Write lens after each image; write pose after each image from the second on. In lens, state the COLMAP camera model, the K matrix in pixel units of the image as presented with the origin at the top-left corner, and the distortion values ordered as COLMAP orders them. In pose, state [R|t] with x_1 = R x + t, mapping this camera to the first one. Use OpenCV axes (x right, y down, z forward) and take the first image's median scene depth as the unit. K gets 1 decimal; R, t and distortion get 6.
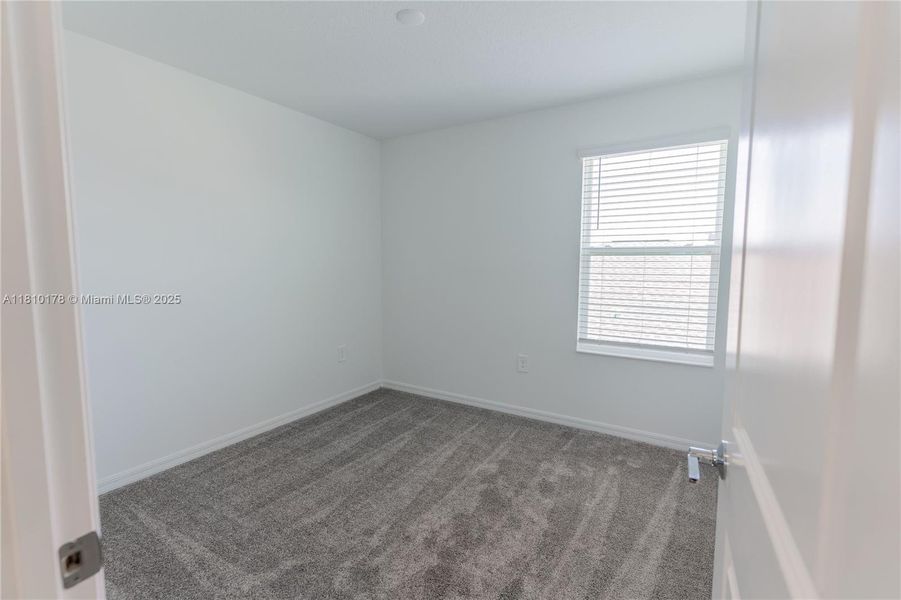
lens RADIAL K [[419.3, 0, 455.3], [0, 419.3, 304.5], [0, 0, 1]] dist [0.008515, -0.000322]
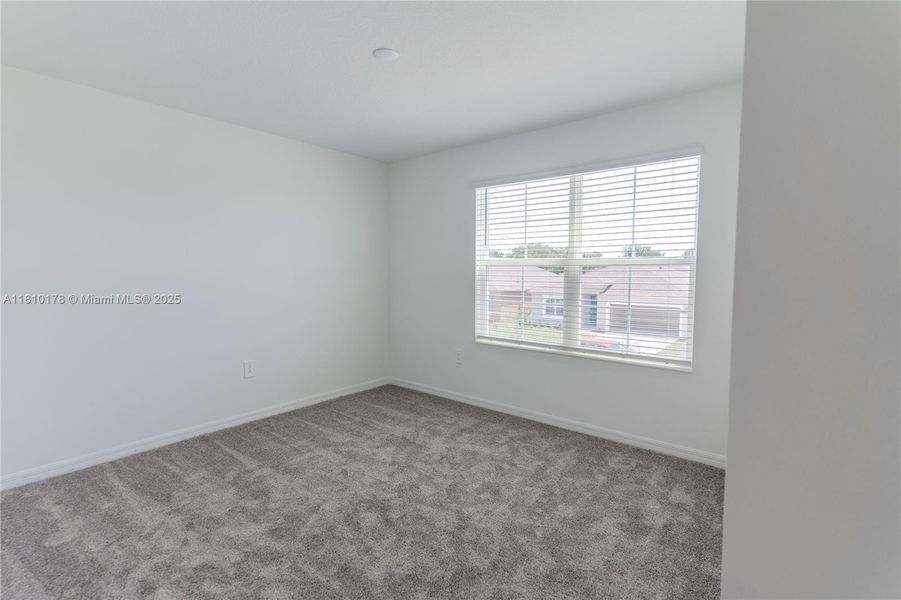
lens RADIAL K [[419.3, 0, 453.7], [0, 419.3, 301.7], [0, 0, 1]] dist [0.008515, -0.000322]
pose [[0.991284, 0.007786, -0.131512, 0.180103], [-0.011548, 0.999545, -0.027868, 0.011860], [0.131235, 0.029144, 0.990923, -0.108869]]
